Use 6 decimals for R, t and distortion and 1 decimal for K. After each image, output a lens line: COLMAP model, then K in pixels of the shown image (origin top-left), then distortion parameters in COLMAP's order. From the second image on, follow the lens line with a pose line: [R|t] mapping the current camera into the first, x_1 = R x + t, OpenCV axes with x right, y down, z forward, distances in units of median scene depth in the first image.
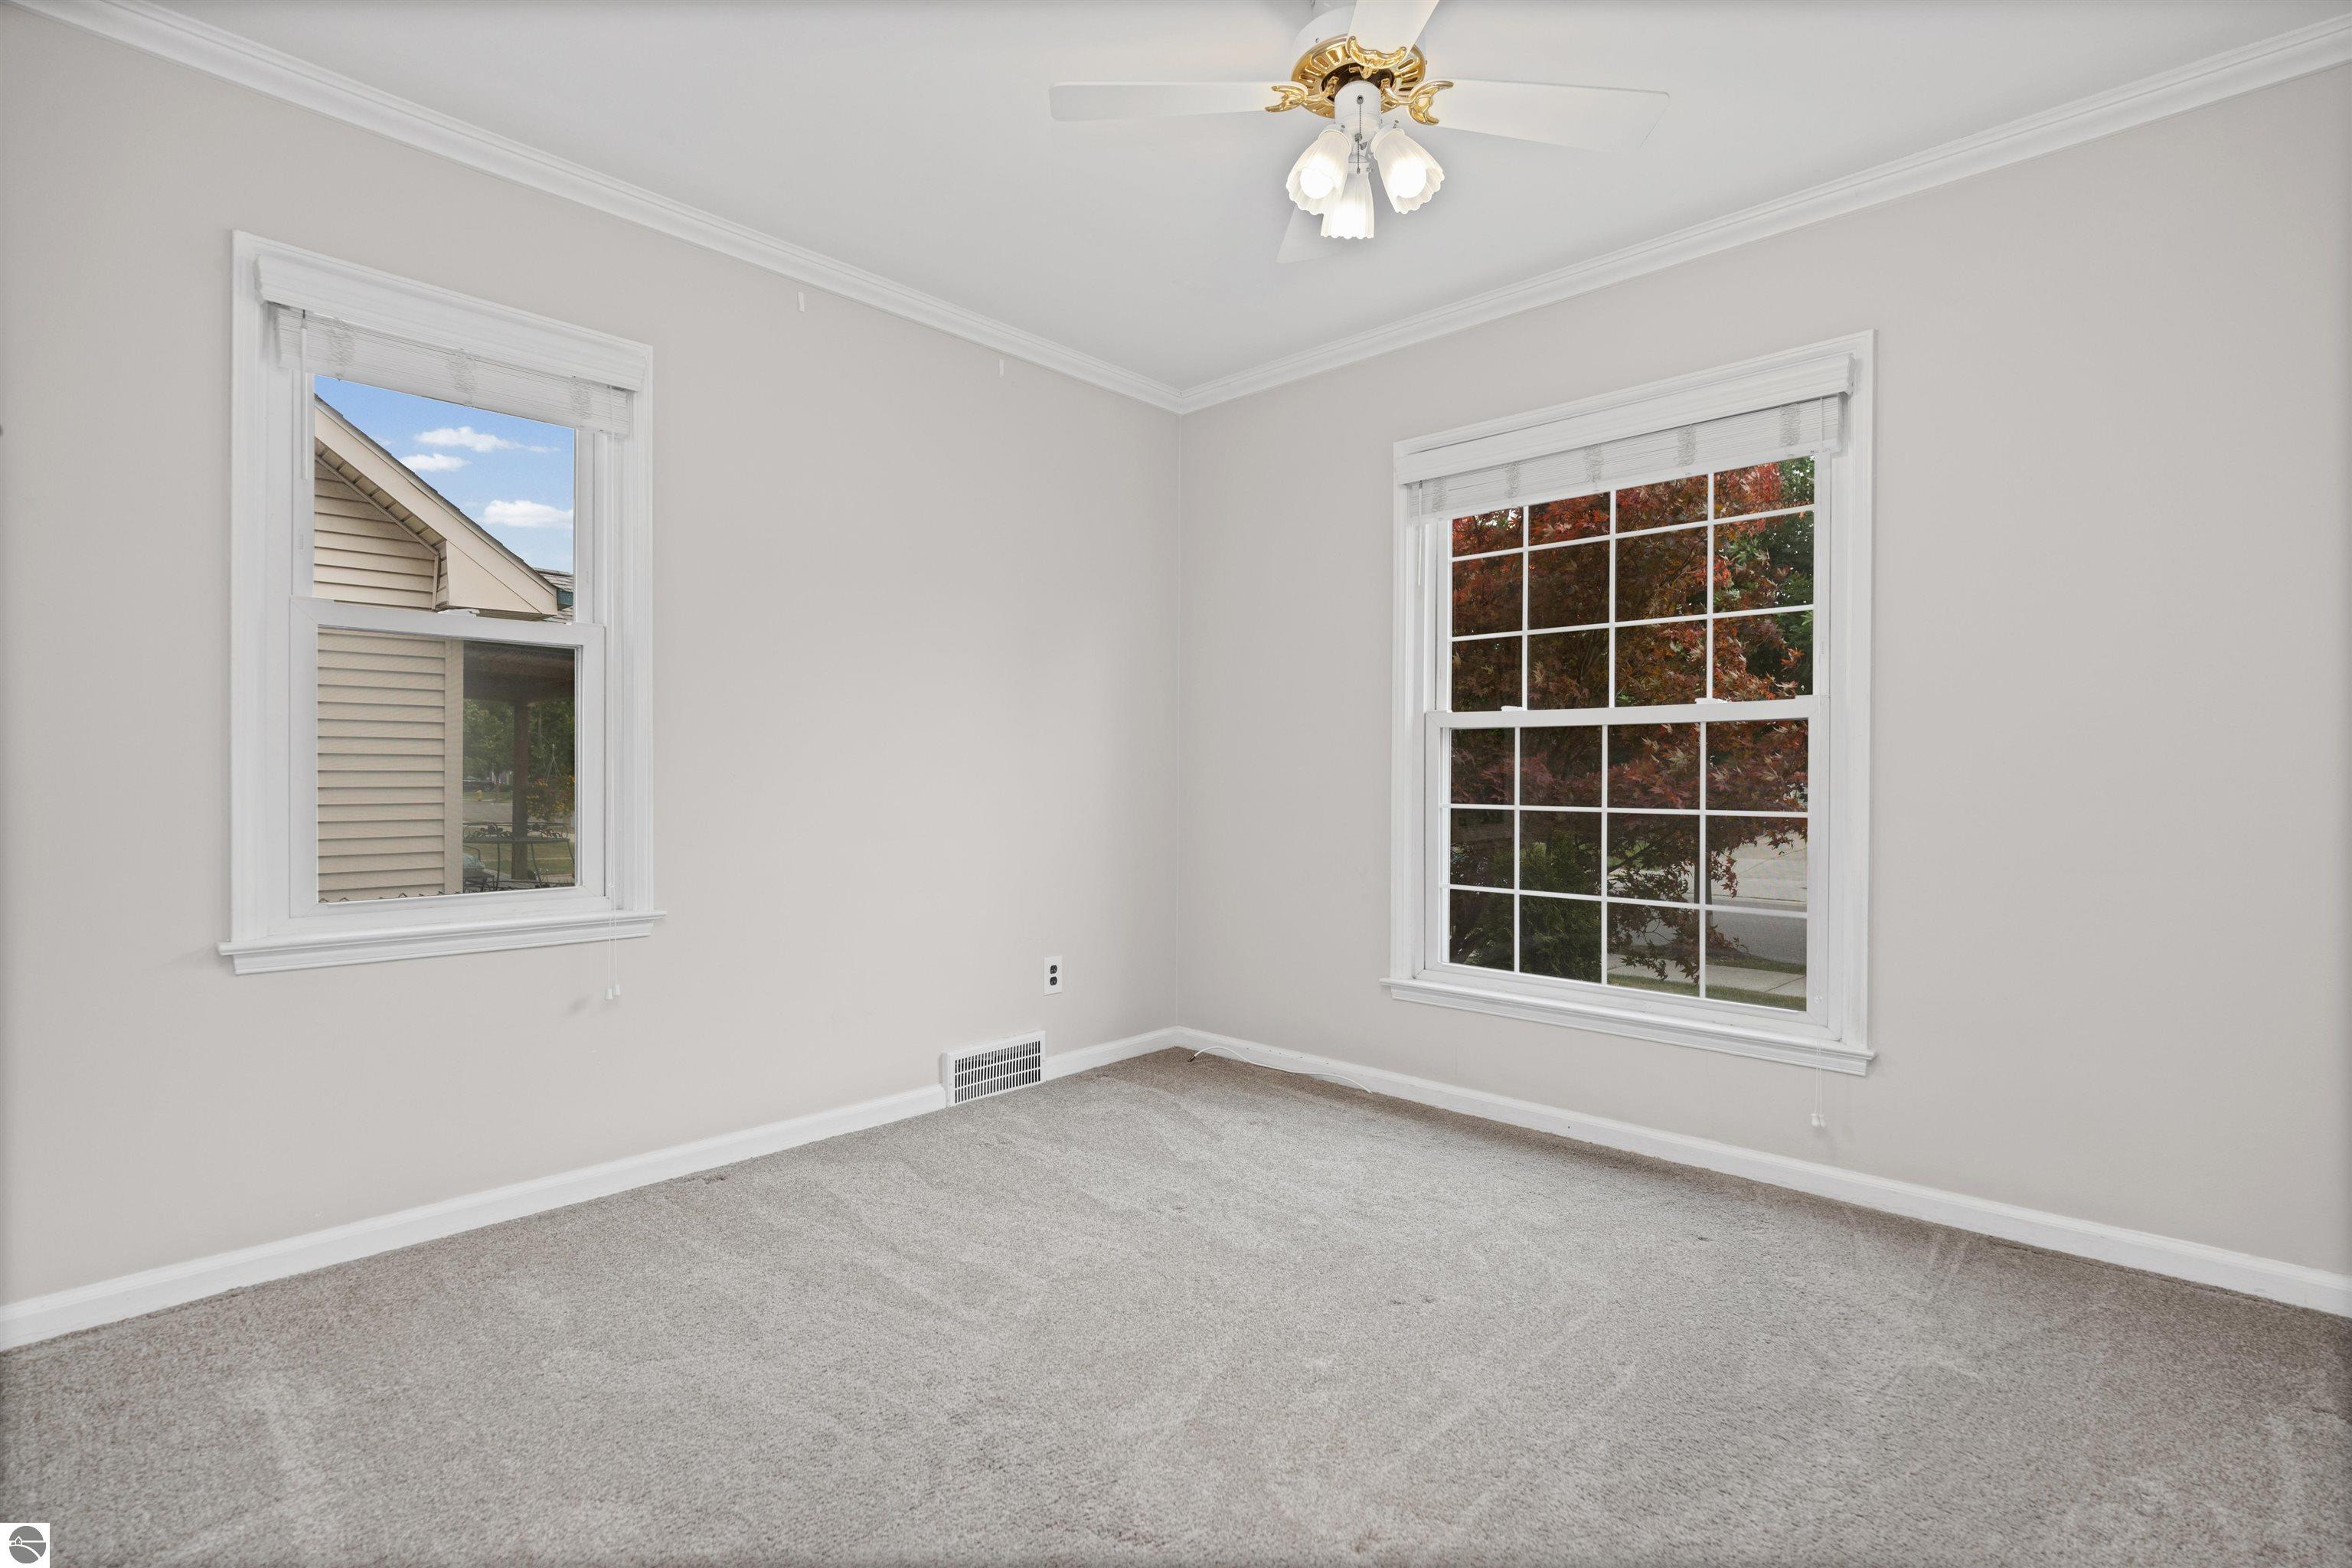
lens RADIAL K [[1133.0, 0, 1172.1], [0, 1133.0, 784.1], [0, 0, 1]] dist [-0.000049, -0.003557]
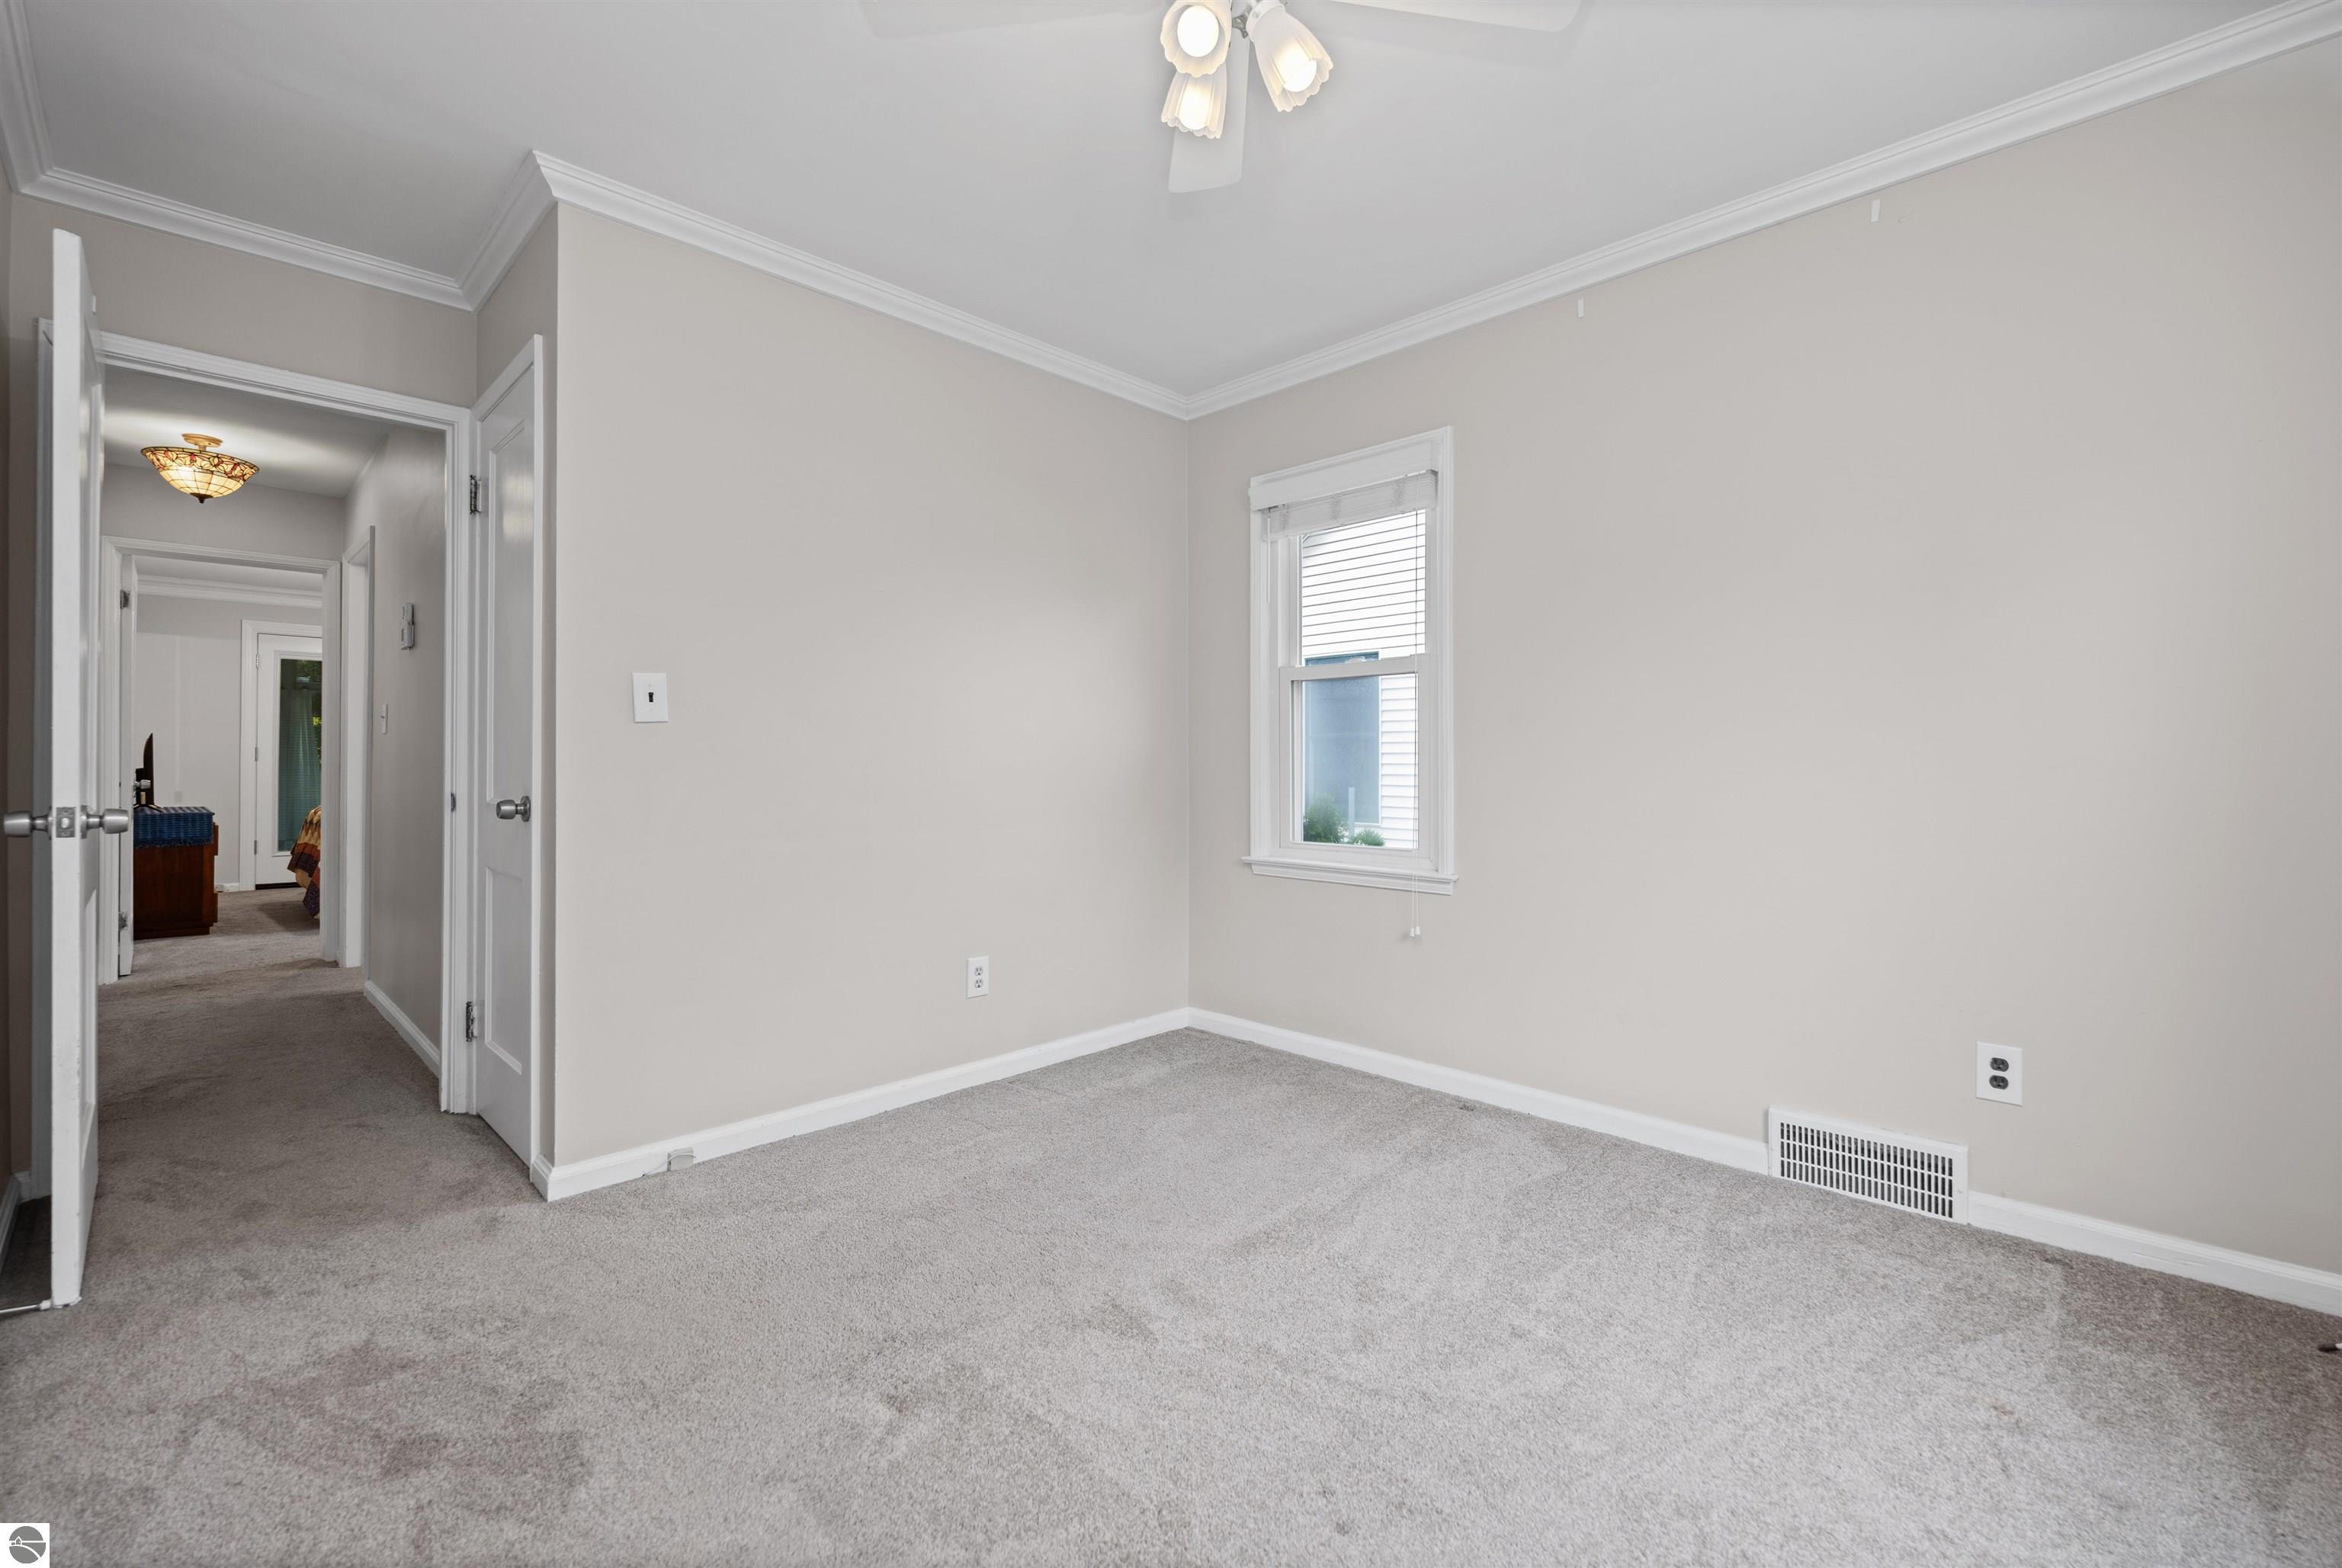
lens RADIAL K [[1000.7, 0, 1172.1], [0, 1000.7, 767.5], [0, 0, 1]] dist [-0.002015, -0.000118]
pose [[-0.032700, -0.005772, -0.999449, 0.566565], [-0.014825, 0.999876, -0.005289, 0.002404], [0.999355, 0.014644, -0.032781, 0.624835]]
